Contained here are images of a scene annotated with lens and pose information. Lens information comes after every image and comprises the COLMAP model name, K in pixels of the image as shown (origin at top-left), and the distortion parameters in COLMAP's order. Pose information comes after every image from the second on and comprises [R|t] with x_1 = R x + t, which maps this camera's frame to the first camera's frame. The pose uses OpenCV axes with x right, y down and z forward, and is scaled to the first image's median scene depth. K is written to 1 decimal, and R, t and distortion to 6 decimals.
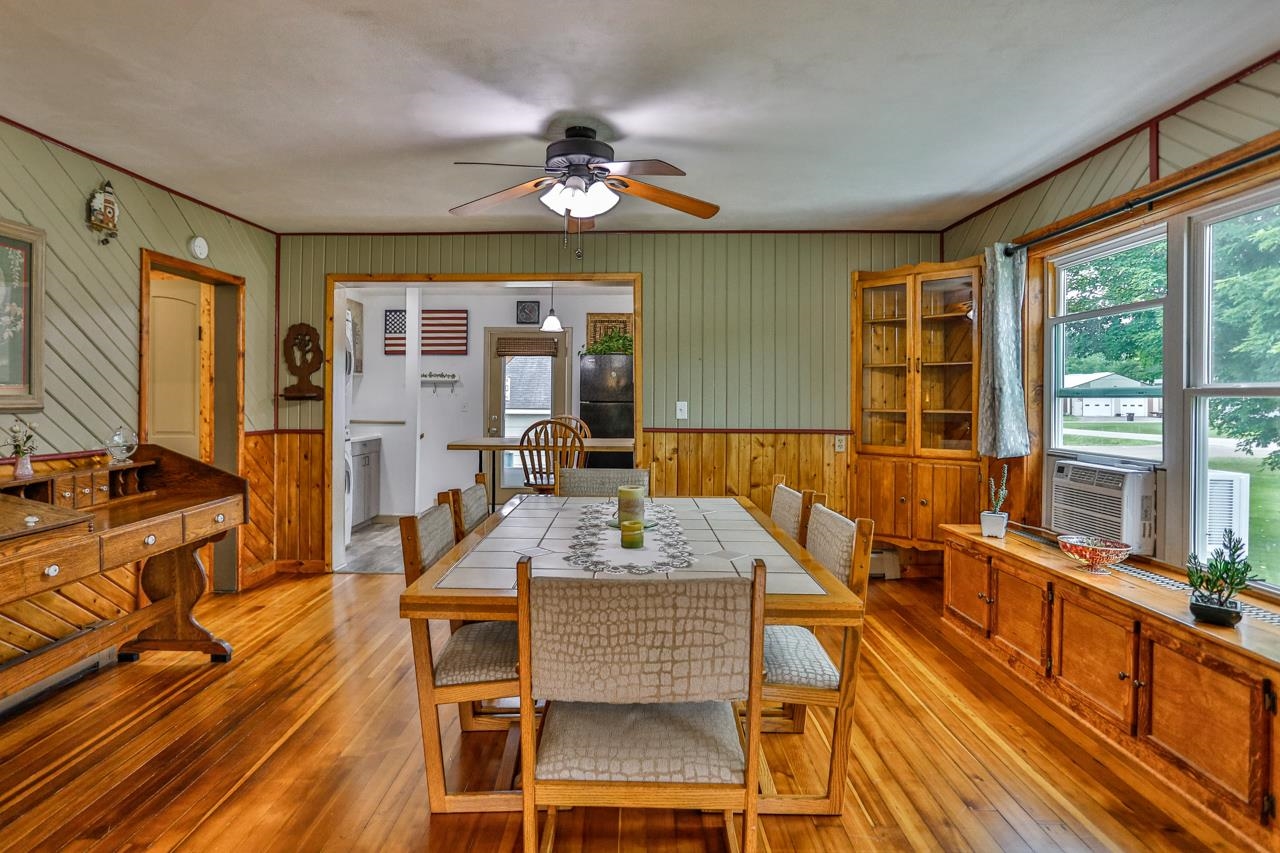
lens RADIAL K [[676.7, 0, 626.8], [0, 676.7, 396.6], [0, 0, 1]] dist [-0.053807, 0.032090]
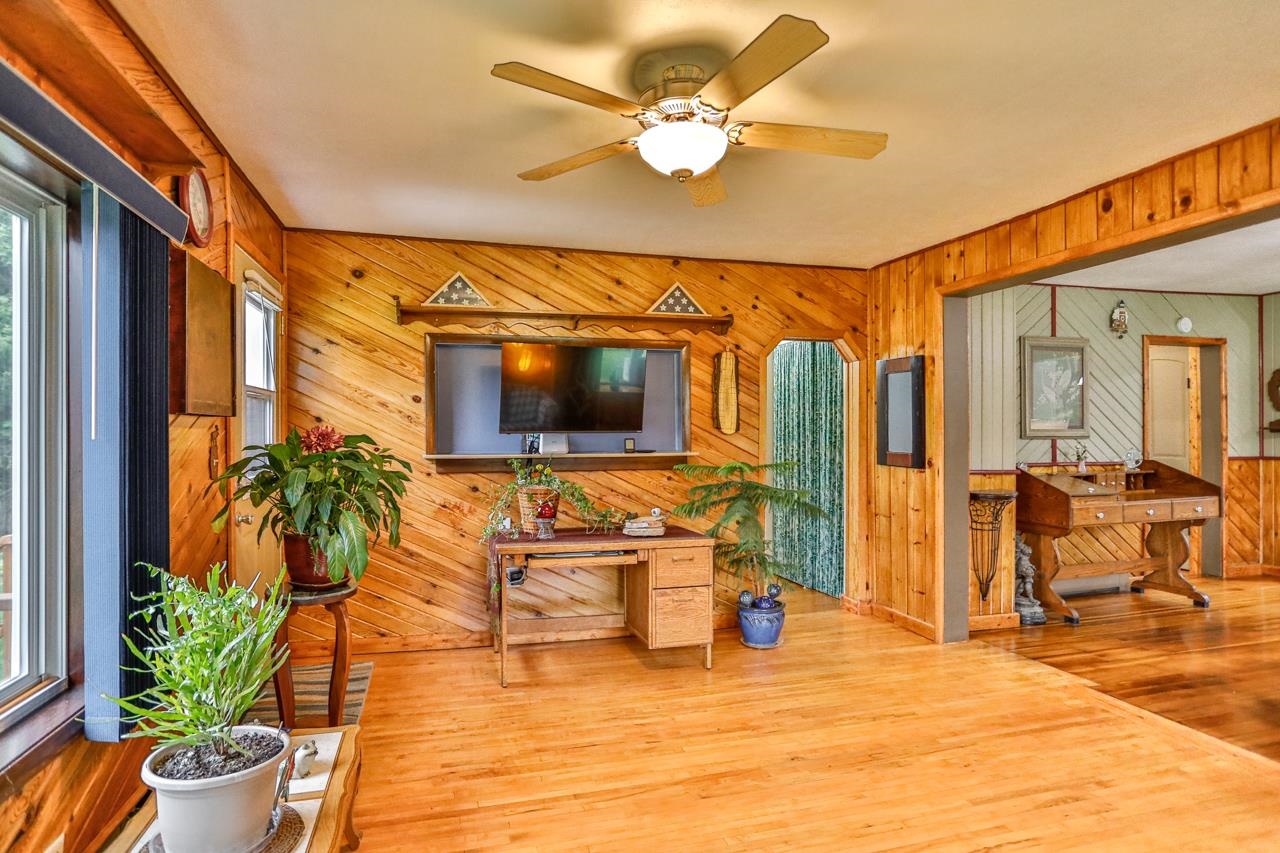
lens RADIAL K [[676.7, 0, 616.4], [0, 676.7, 425.5], [0, 0, 1]] dist [-0.053807, 0.032090]
pose [[0.263876, -0.011679, -0.964486, 0.432497], [0.004262, 0.999931, -0.010942, 0.001490], [0.964547, -0.001223, 0.263907, -0.594856]]
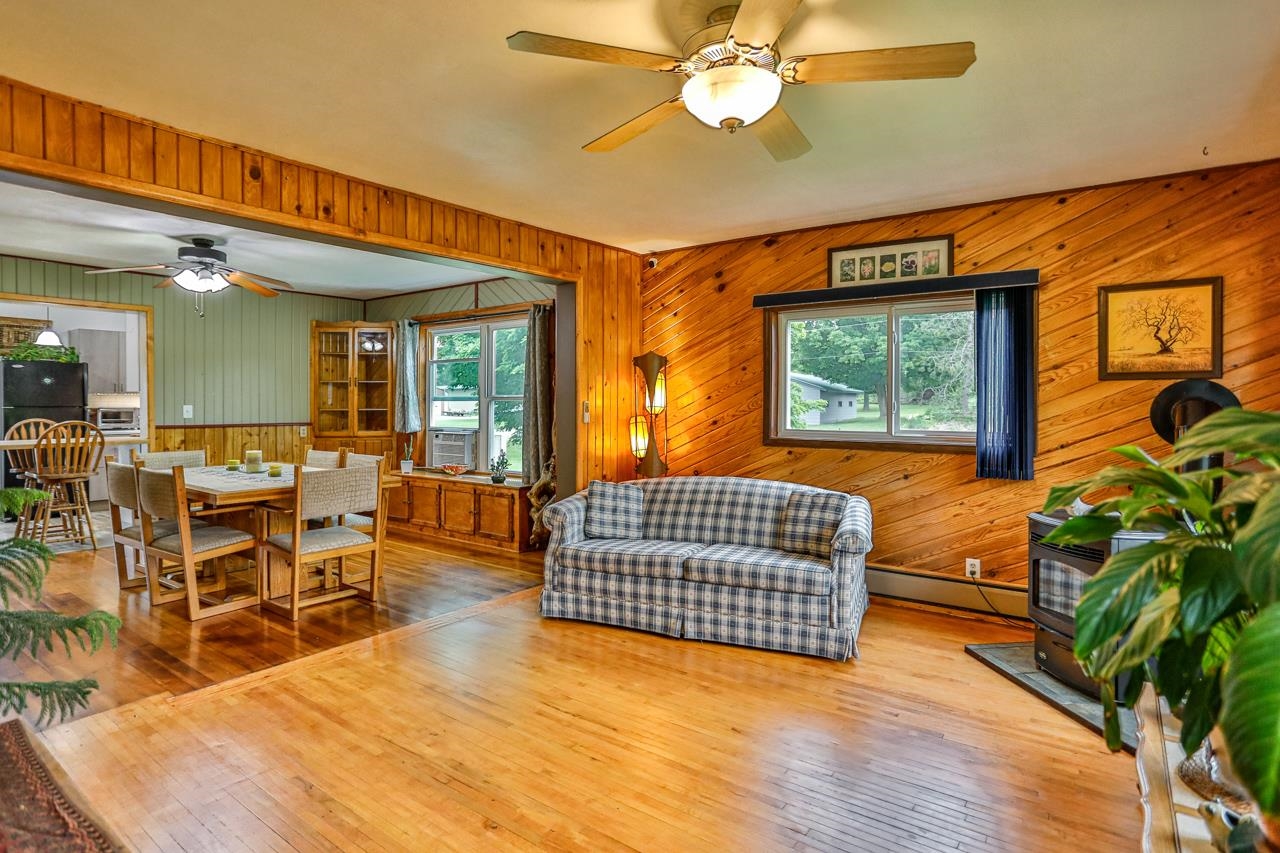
lens RADIAL K [[676.7, 0, 633.7], [0, 676.7, 404.5], [0, 0, 1]] dist [-0.053807, 0.032090]
pose [[0.582552, -0.008837, 0.812745, -0.620656], [0.004086, 0.999960, 0.007944, -0.000966], [-0.812783, -0.001307, 0.582565, -0.639041]]
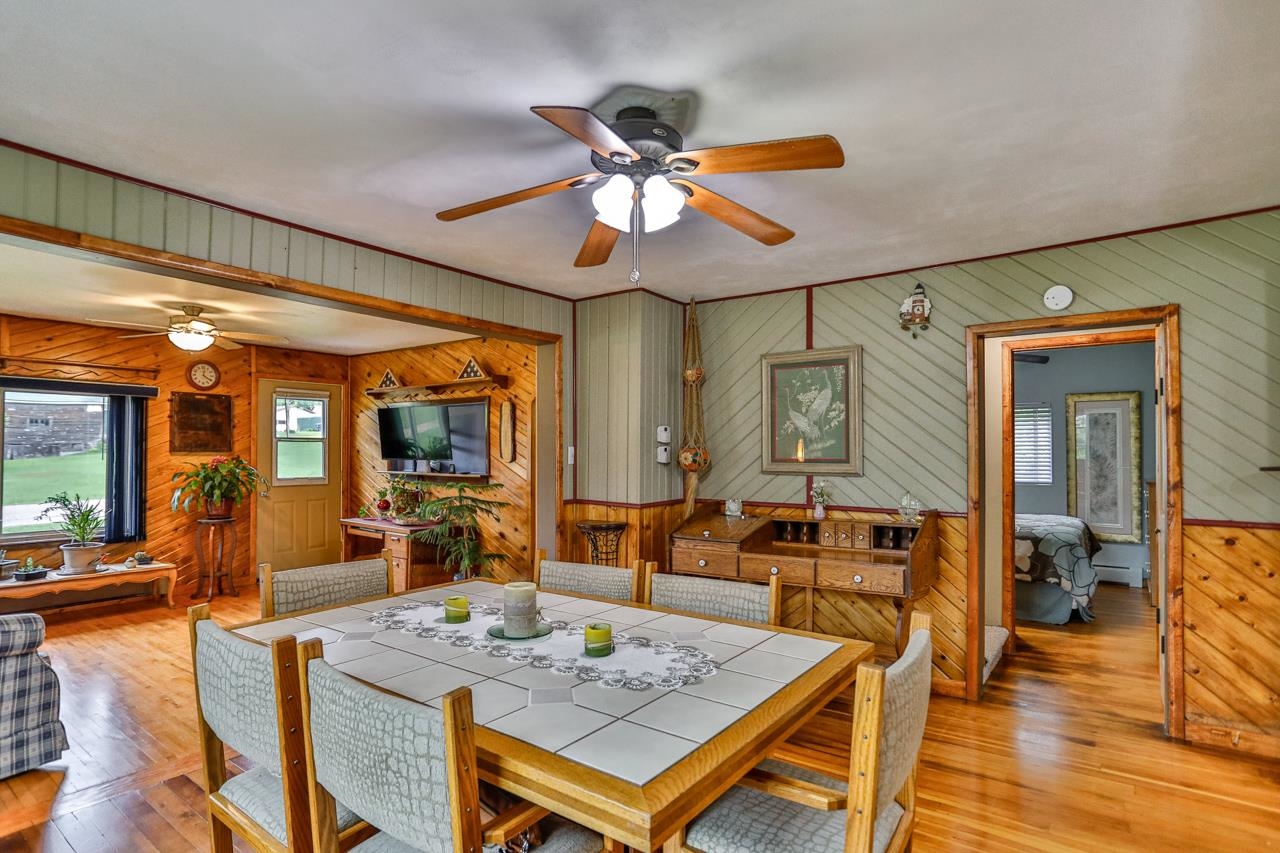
lens RADIAL K [[676.7, 0, 630.6], [0, 676.7, 436.4], [0, 0, 1]] dist [-0.053807, 0.032090]
pose [[-0.605935, -0.023860, -0.795156, 0.426483], [-0.004386, 0.999635, -0.026654, -0.016374], [0.795502, -0.012663, -0.605818, 1.181032]]
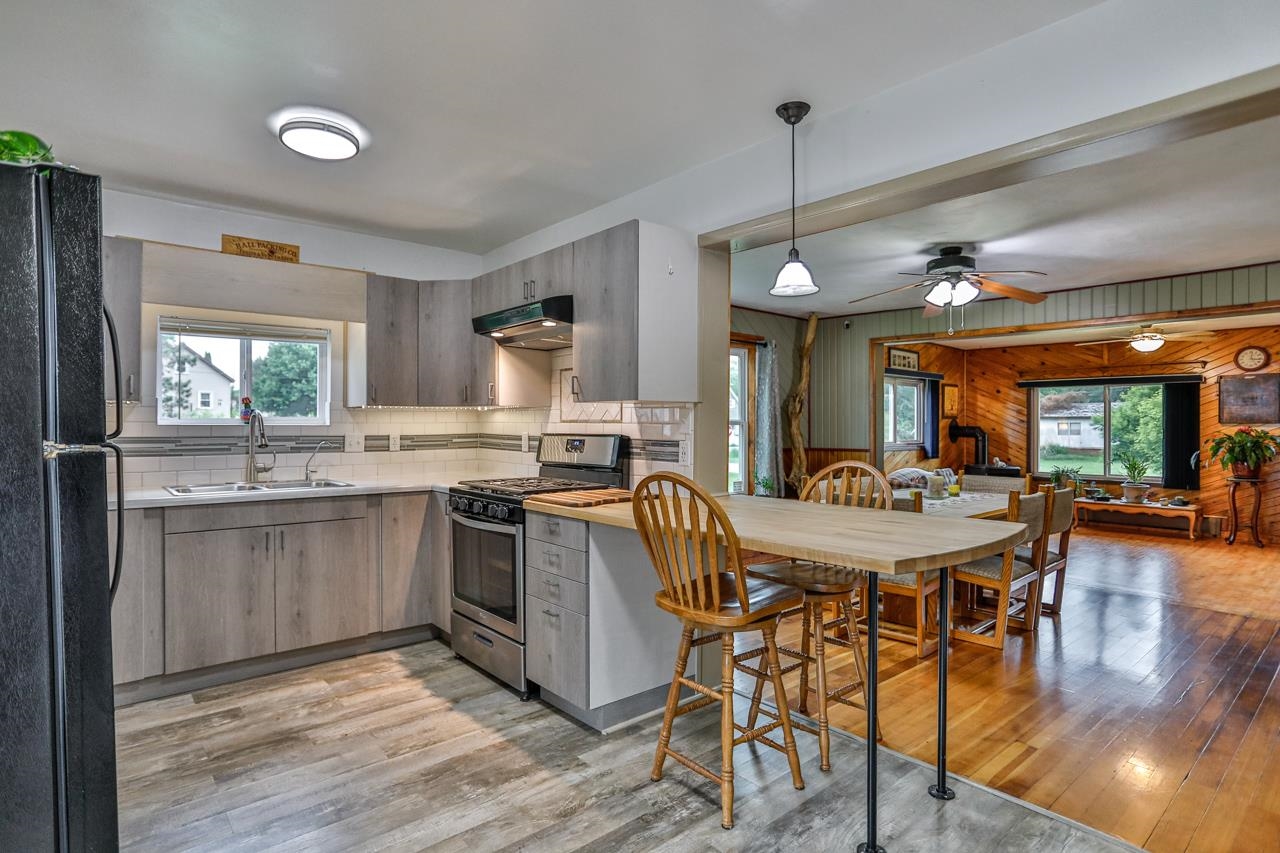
lens RADIAL K [[676.7, 0, 627.4], [0, 676.7, 433.6], [0, 0, 1]] dist [-0.053807, 0.032090]
pose [[-0.650864, -0.015414, 0.759037, -0.584111], [-0.008584, 0.999879, 0.012944, 0.003631], [-0.759145, 0.001909, -0.650918, 2.033152]]
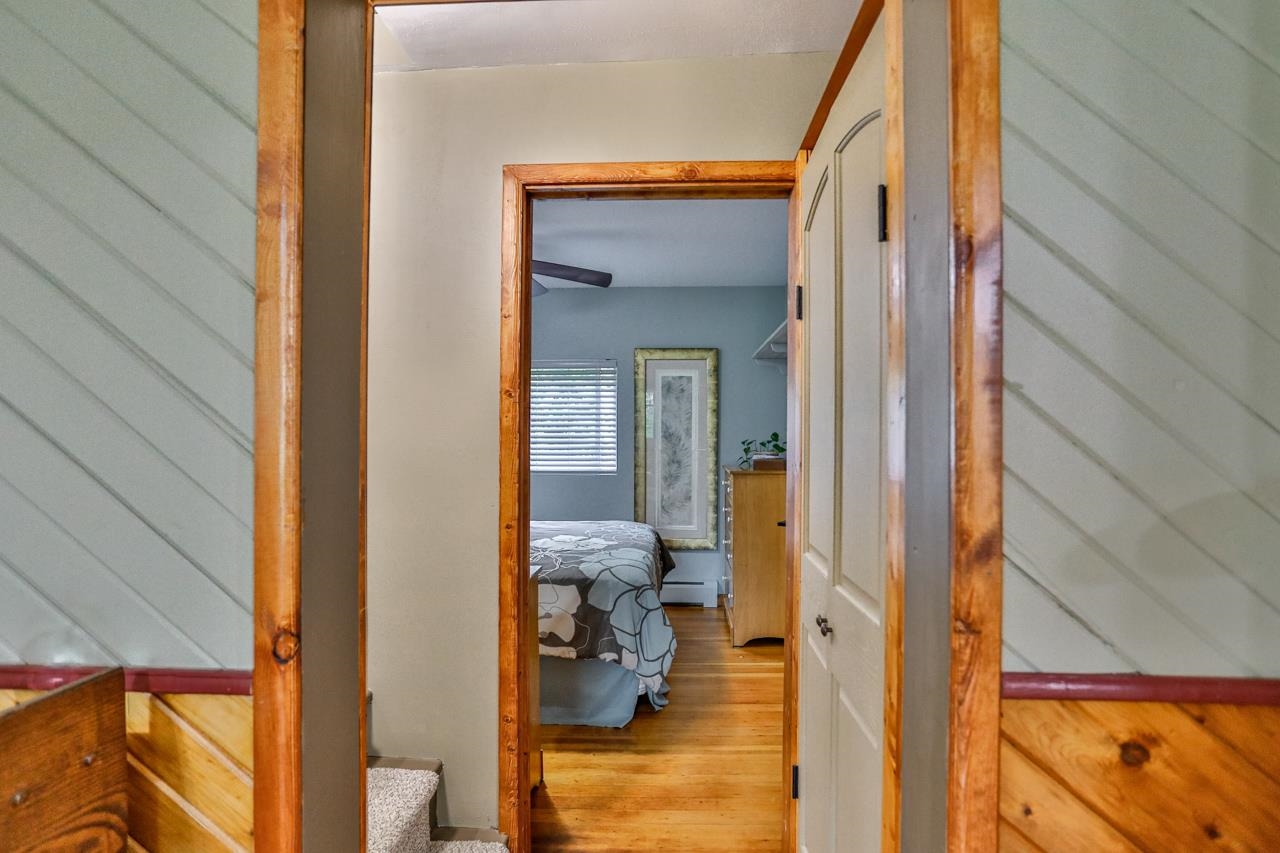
lens RADIAL K [[676.7, 0, 640.1], [0, 676.7, 429.7], [0, 0, 1]] dist [-0.053807, 0.032090]
pose [[-0.066188, -0.007522, -0.997779, -0.493018], [-0.002556, 0.999970, -0.007369, -0.016085], [0.997804, 0.002063, -0.066206, 1.121711]]
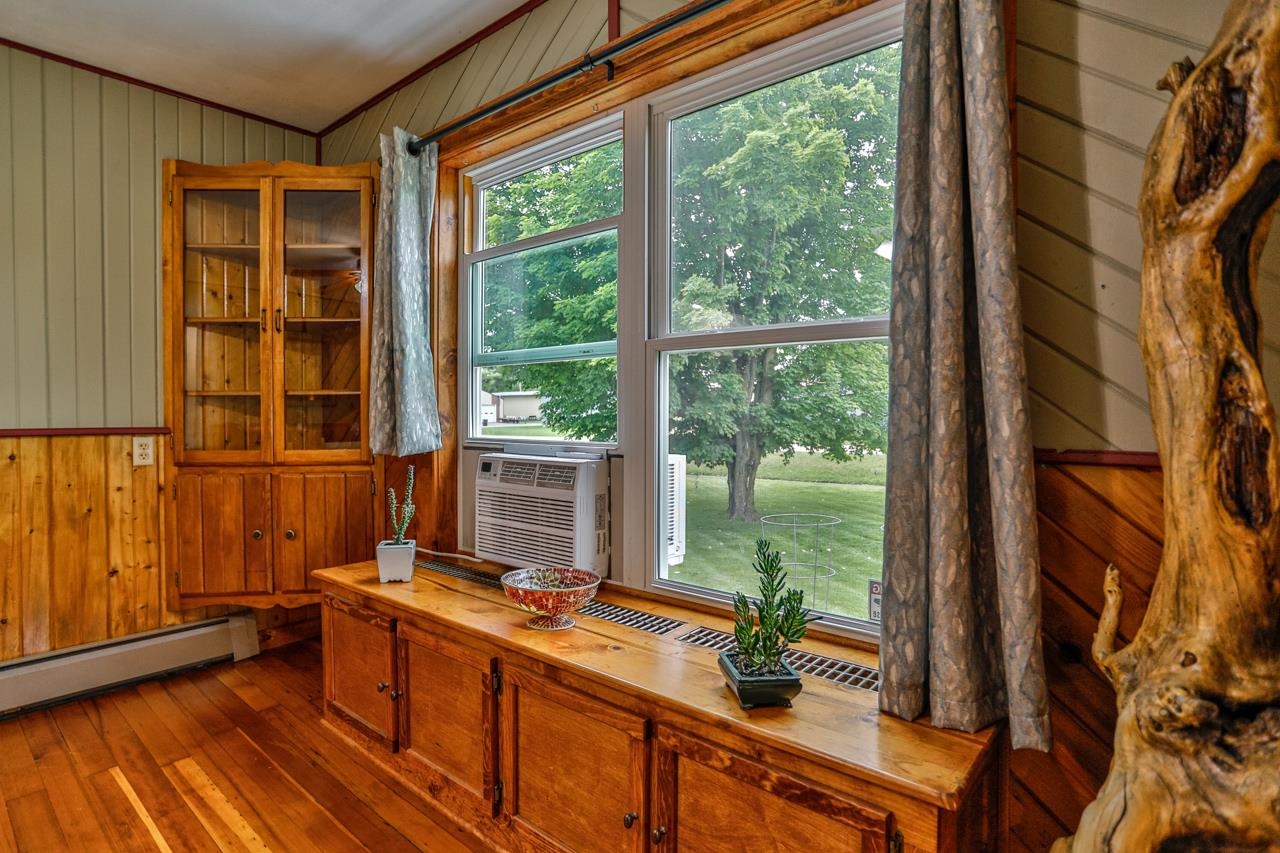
lens RADIAL K [[676.7, 0, 625.6], [0, 676.7, 408.7], [0, 0, 1]] dist [-0.053807, 0.032090]
pose [[0.656212, -0.010619, 0.754502, 0.204676], [0.008148, 0.999942, 0.006987, 0.042244], [-0.754533, 0.001563, 0.656260, 0.400276]]
